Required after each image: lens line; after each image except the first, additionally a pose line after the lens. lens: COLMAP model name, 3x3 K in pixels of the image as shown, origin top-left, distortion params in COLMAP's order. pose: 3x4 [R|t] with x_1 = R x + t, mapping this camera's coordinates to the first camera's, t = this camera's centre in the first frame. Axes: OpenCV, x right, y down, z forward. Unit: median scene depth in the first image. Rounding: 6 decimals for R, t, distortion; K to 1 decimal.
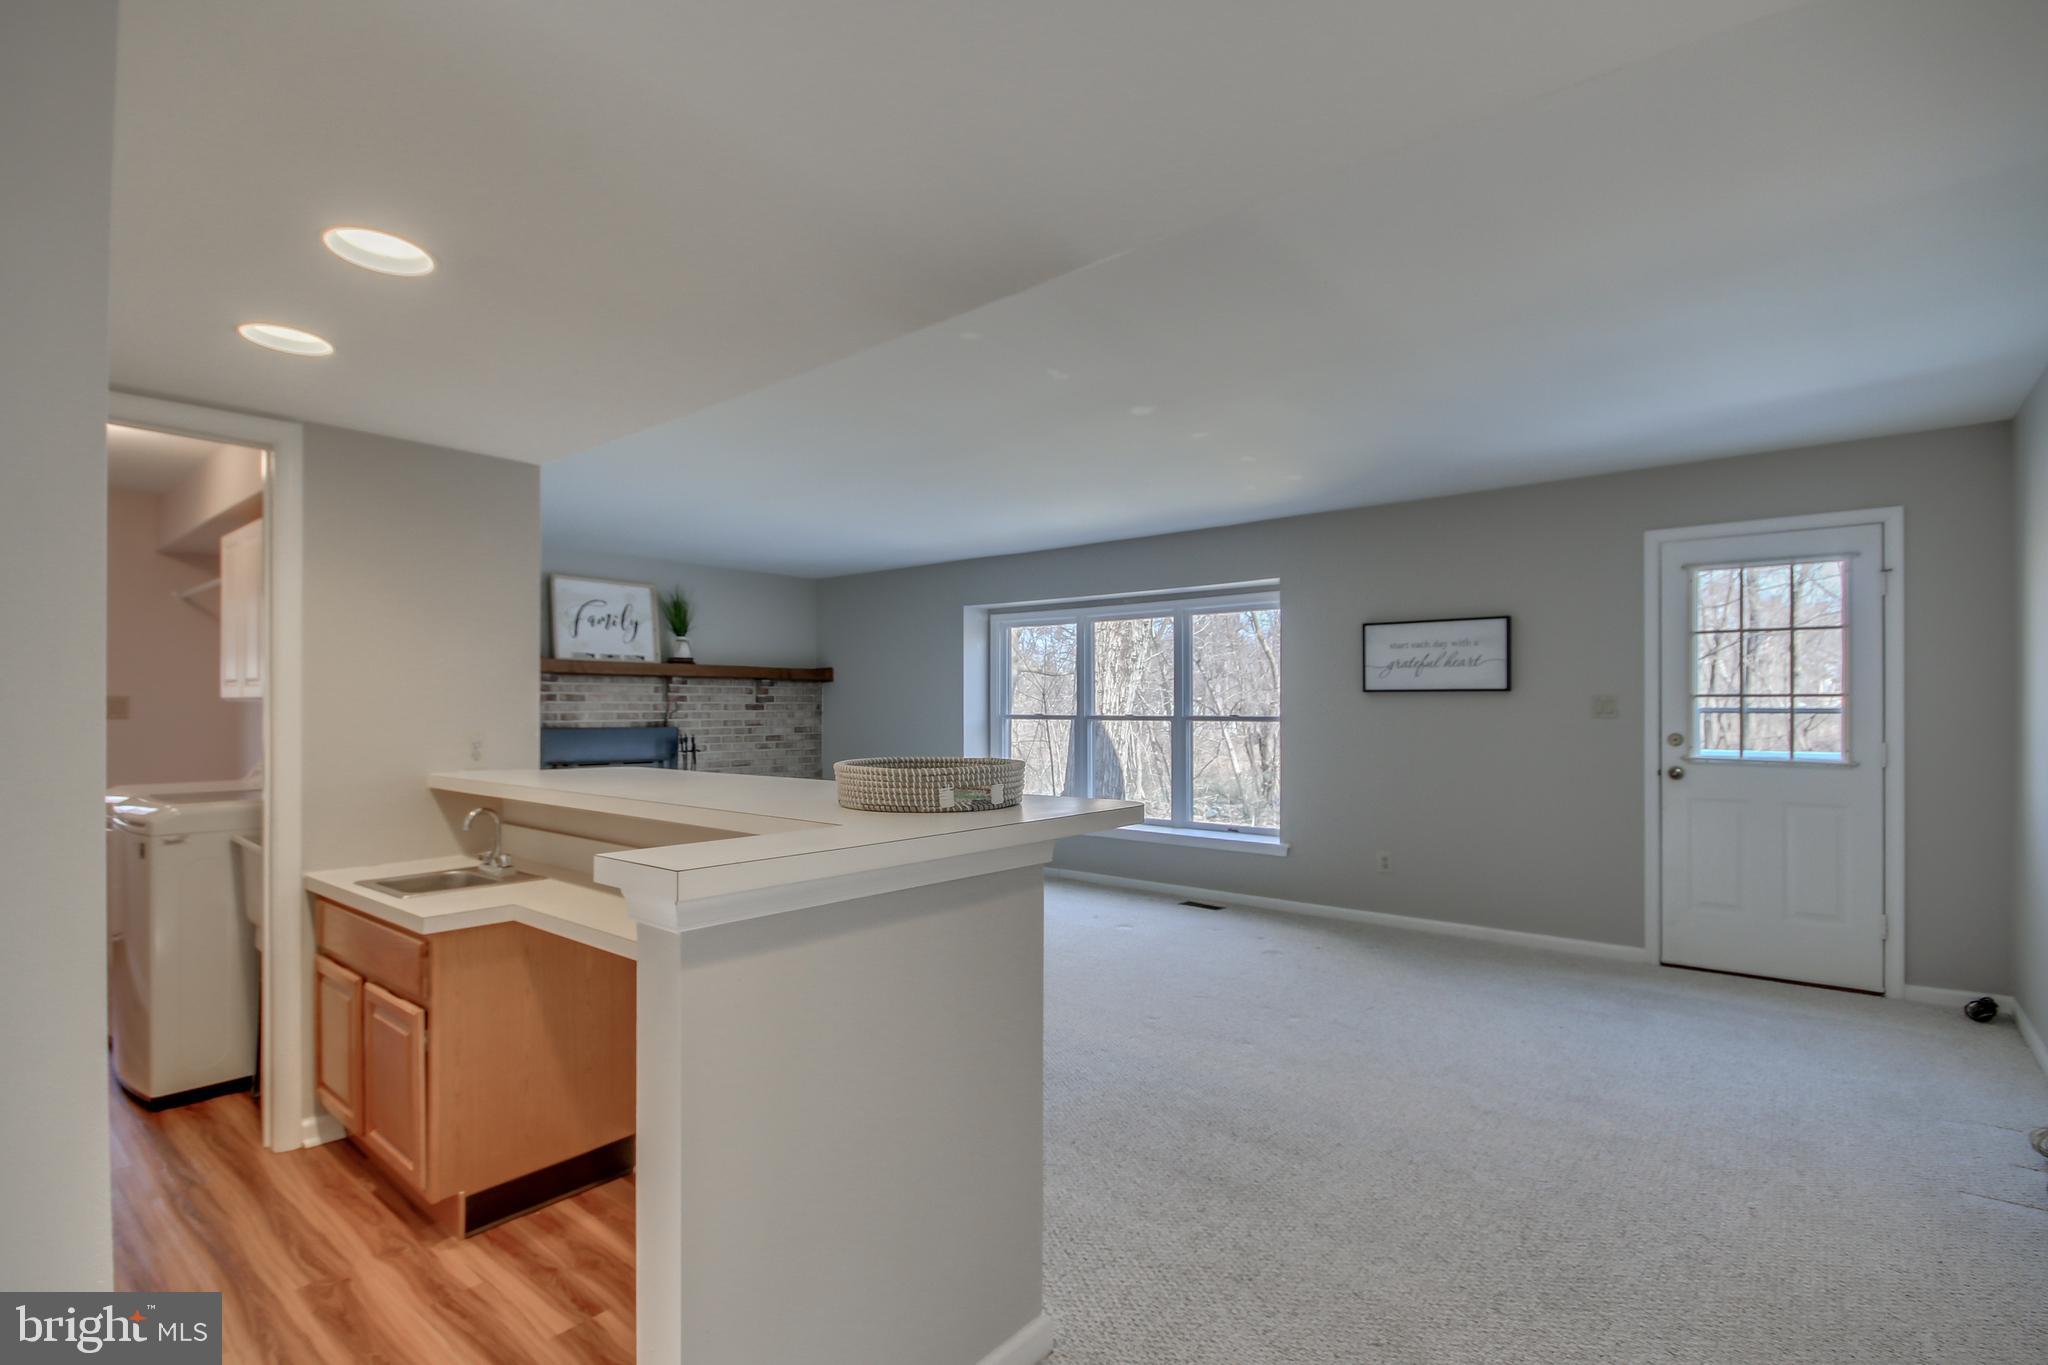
lens RADIAL K [[999.3, 0, 1012.7], [0, 999.3, 699.4], [0, 0, 1]] dist [0.001992, -0.000552]
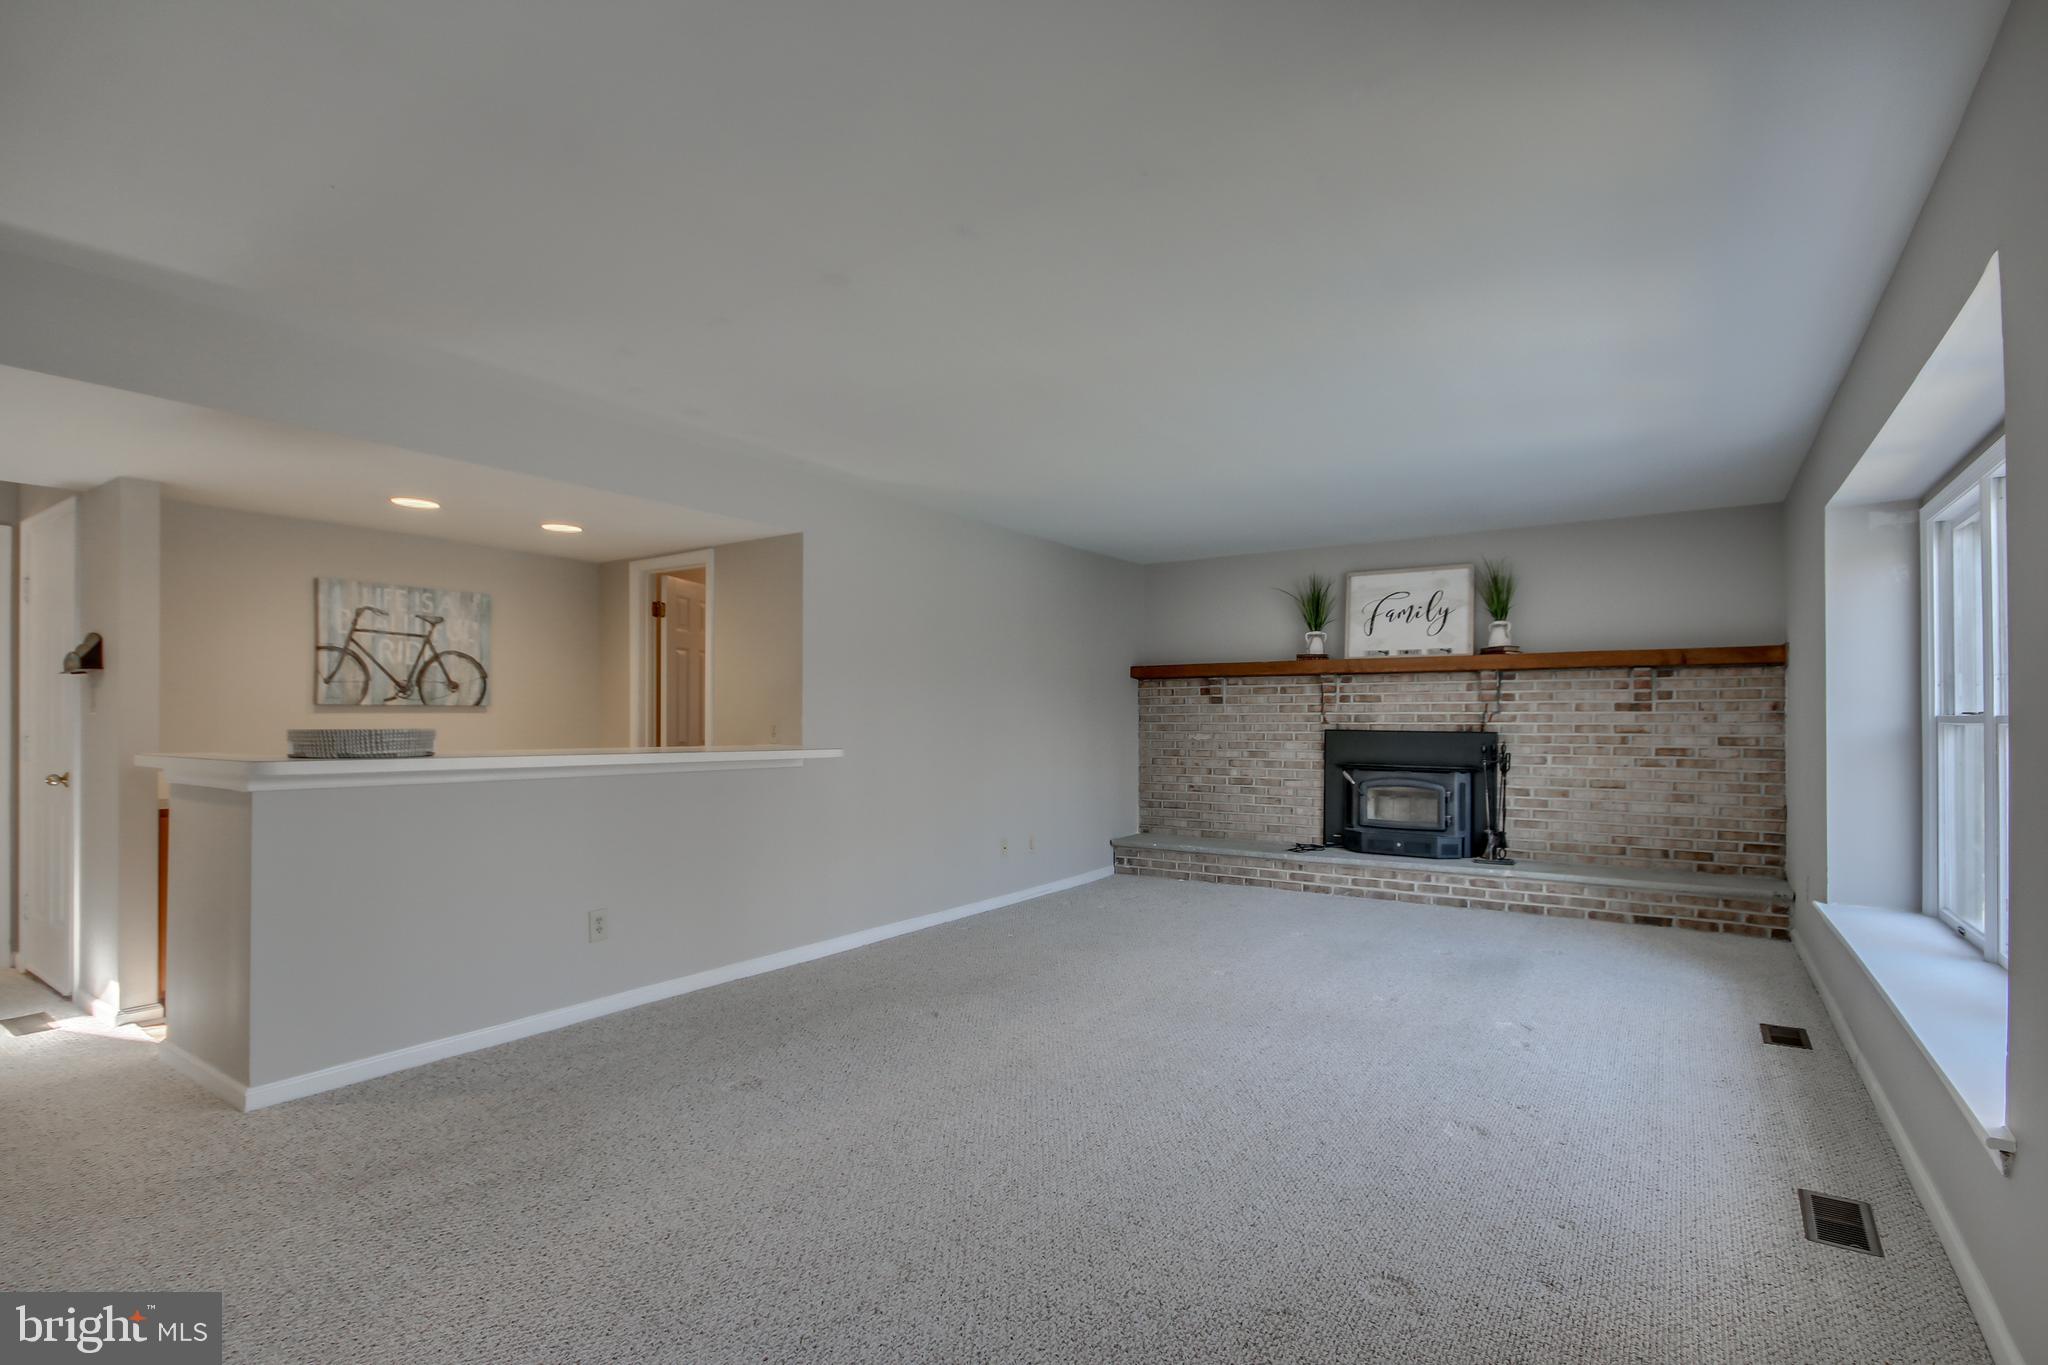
lens RADIAL K [[999.3, 0, 1009.7], [0, 999.3, 697.8], [0, 0, 1]] dist [0.001992, -0.000552]
pose [[0.094260, -0.013576, -0.995455, 0.441697], [0.011713, 0.999853, -0.012526, 0.005194], [0.995479, -0.010479, 0.094405, 0.529941]]
